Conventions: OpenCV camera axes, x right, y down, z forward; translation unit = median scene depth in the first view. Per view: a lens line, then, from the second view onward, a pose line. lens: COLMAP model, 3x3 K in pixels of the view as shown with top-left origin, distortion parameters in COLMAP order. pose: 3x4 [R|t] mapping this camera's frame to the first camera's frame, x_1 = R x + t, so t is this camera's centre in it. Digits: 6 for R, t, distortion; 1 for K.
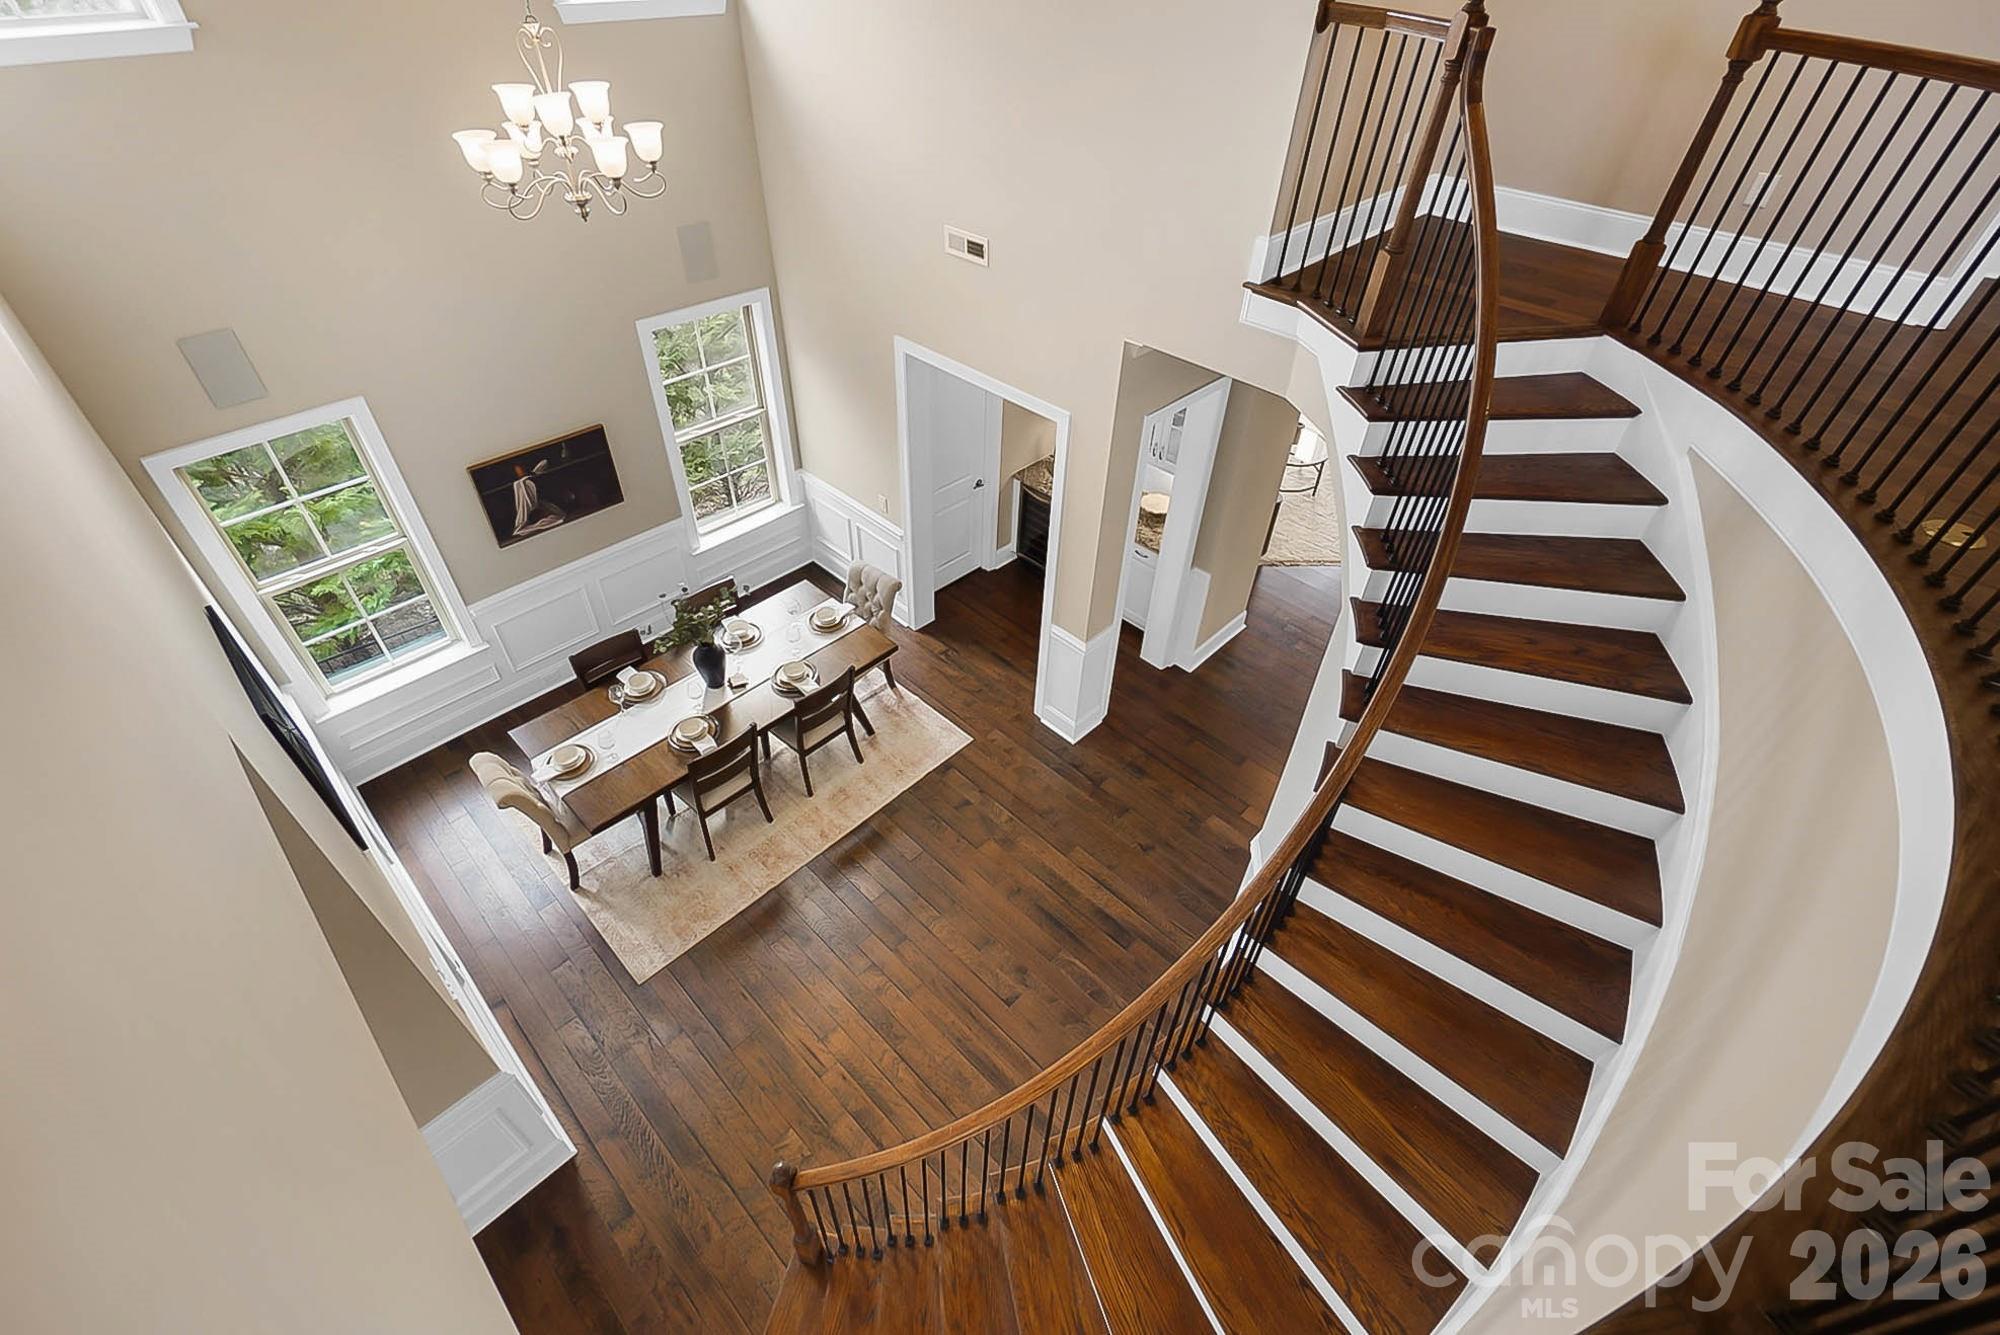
lens RADIAL K [[874.1, 0, 987.2], [0, 874.1, 654.8], [0, 0, 1]] dist [-0.000558, 0.000153]
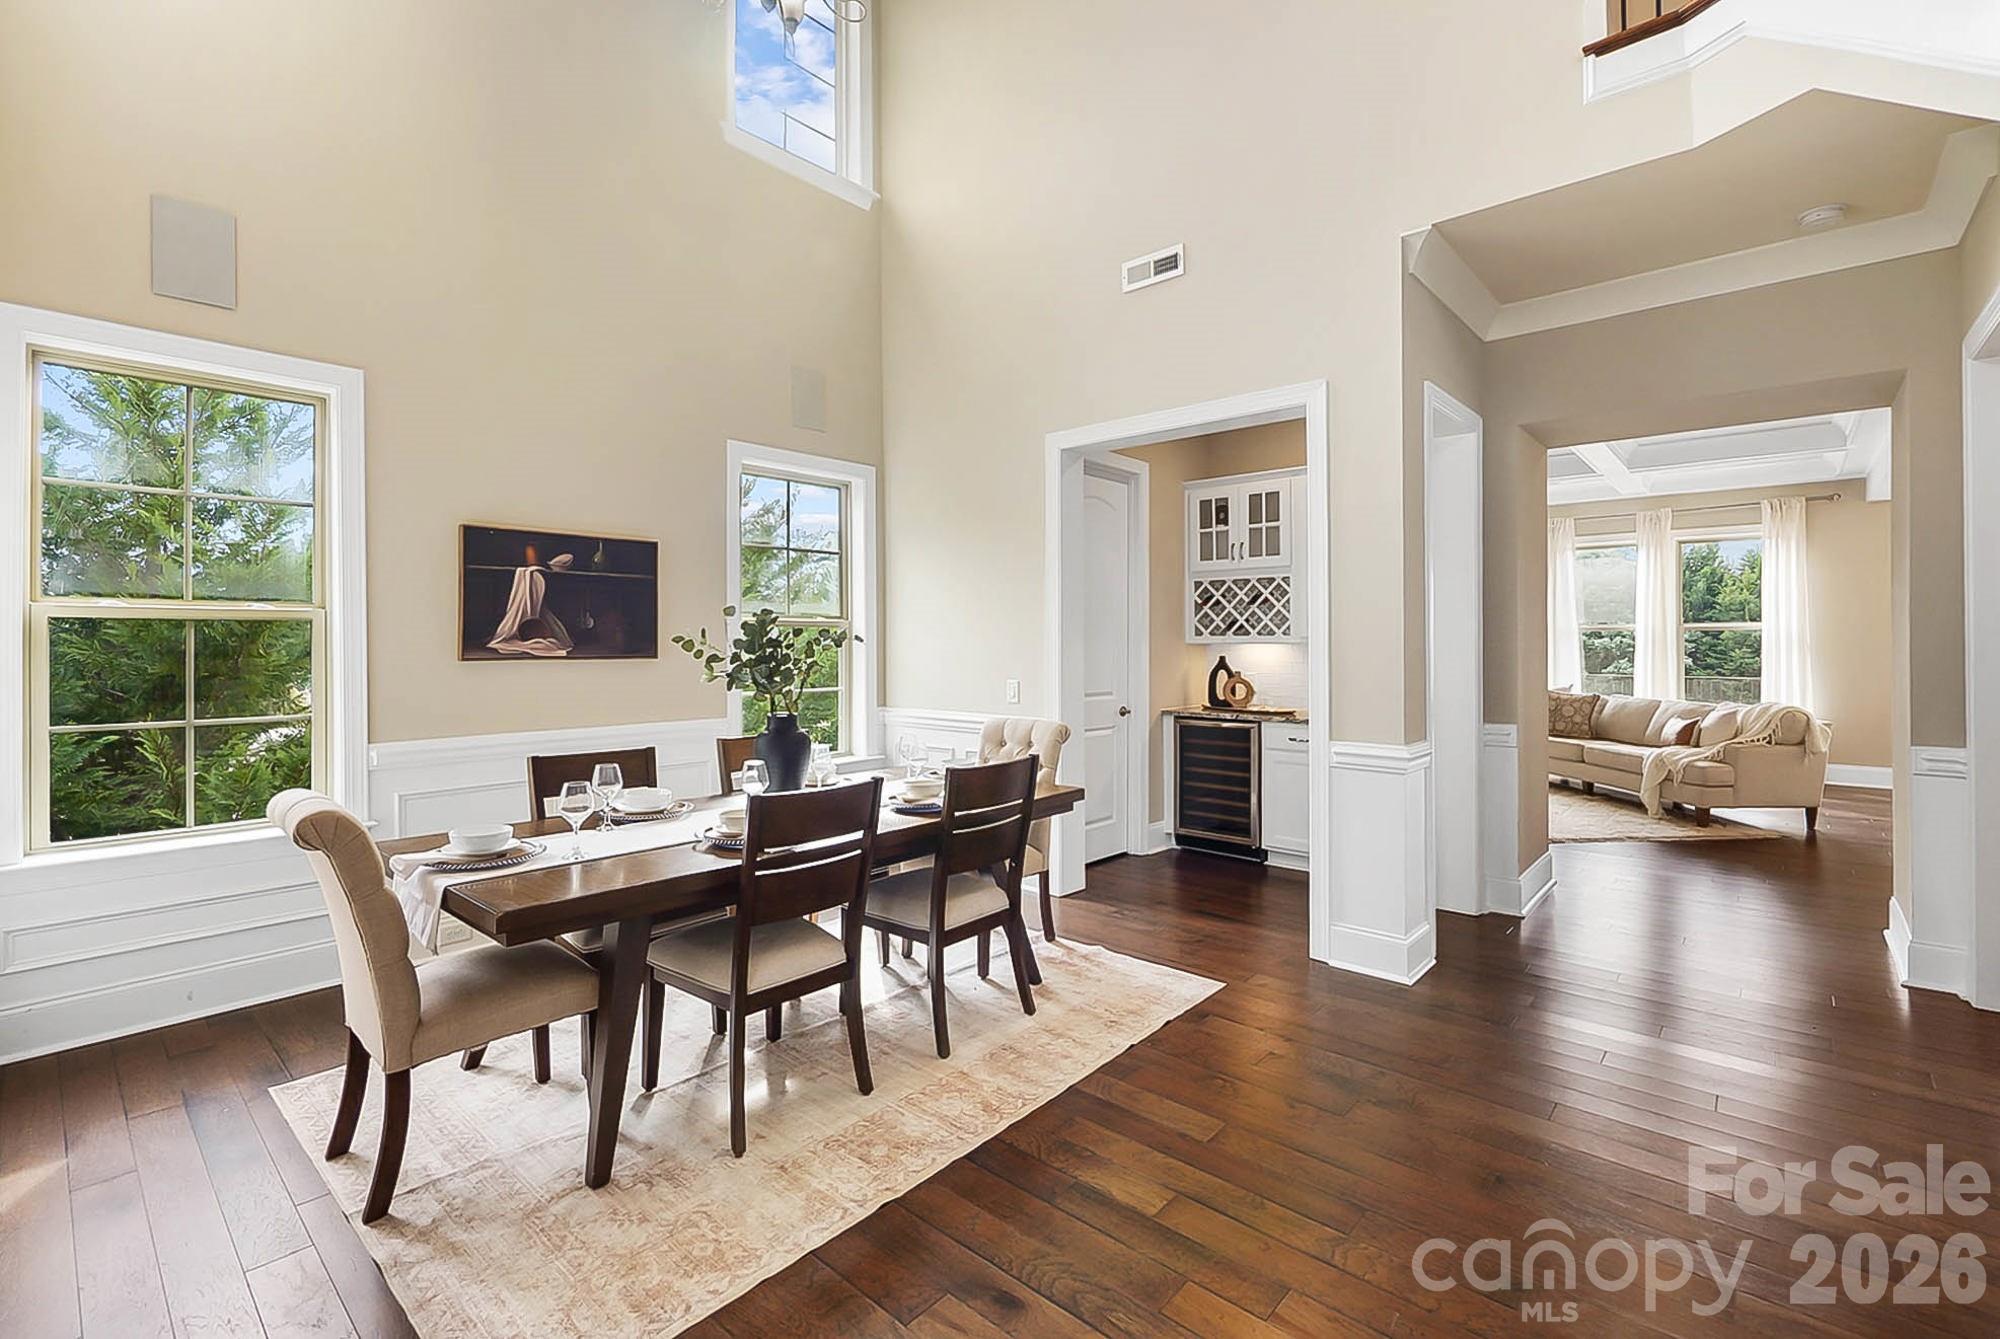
lens RADIAL K [[884.3, 0, 987.8], [0, 884.3, 642.0], [0, 0, 1]] dist [-0.000458, 0.000051]
pose [[0.998528, -0.025951, 0.047619, -0.203352], [0.051147, 0.742528, -0.667859, 0.329353], [-0.018027, 0.669312, 0.742763, 0.508109]]
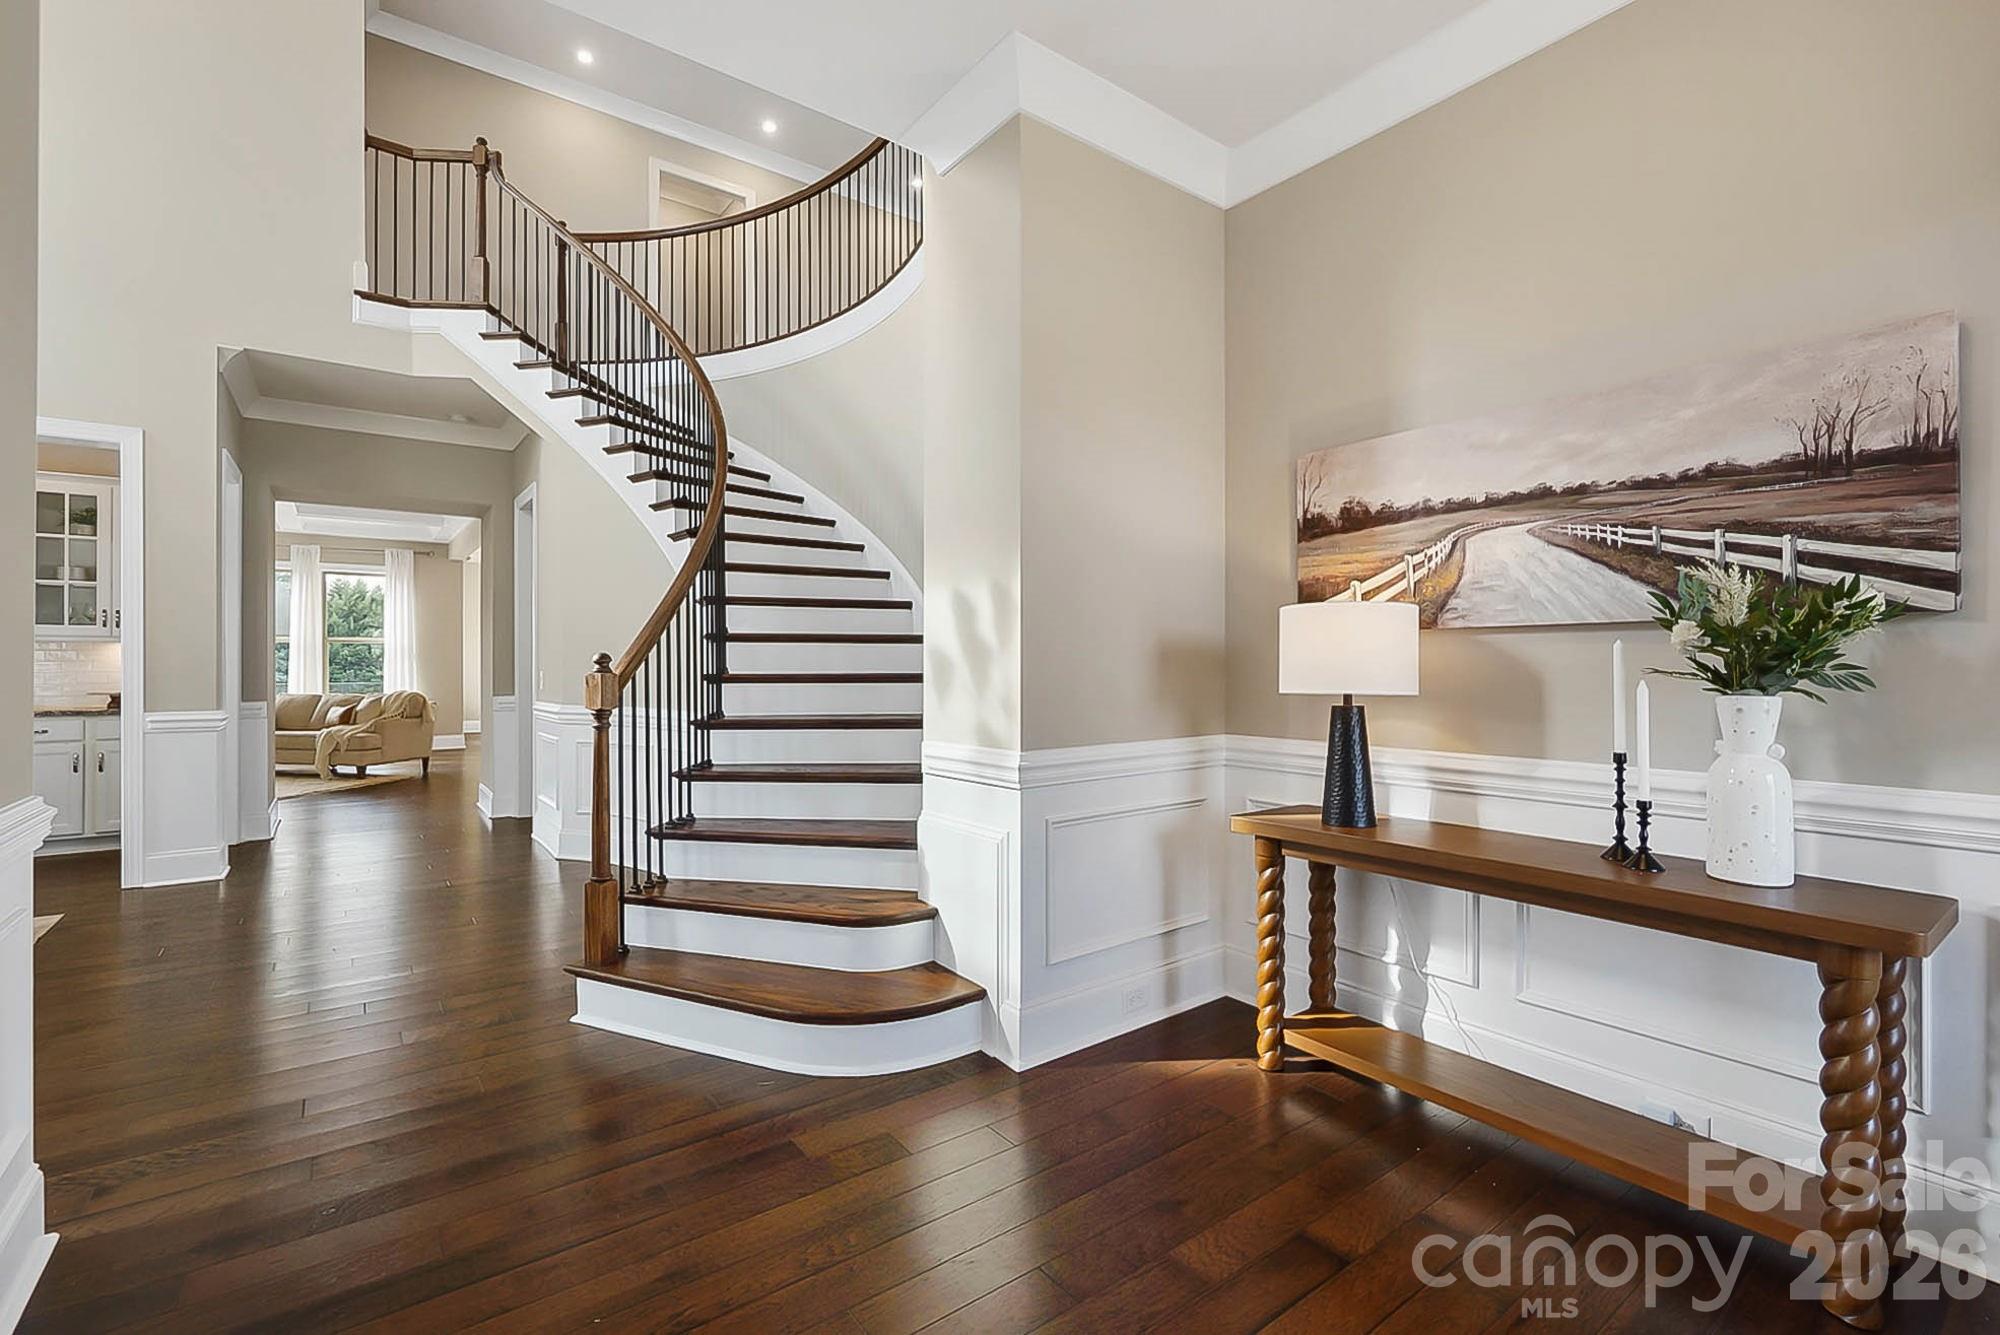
lens RADIAL K [[874.1, 0, 979.9], [0, 874.1, 661.9], [0, 0, 1]] dist [-0.000558, 0.000153]
pose [[0.165019, -0.023473, 0.986011, -0.597768], [0.662244, 0.743477, -0.093135, 0.519981], [-0.730891, 0.668349, 0.138233, 0.319538]]
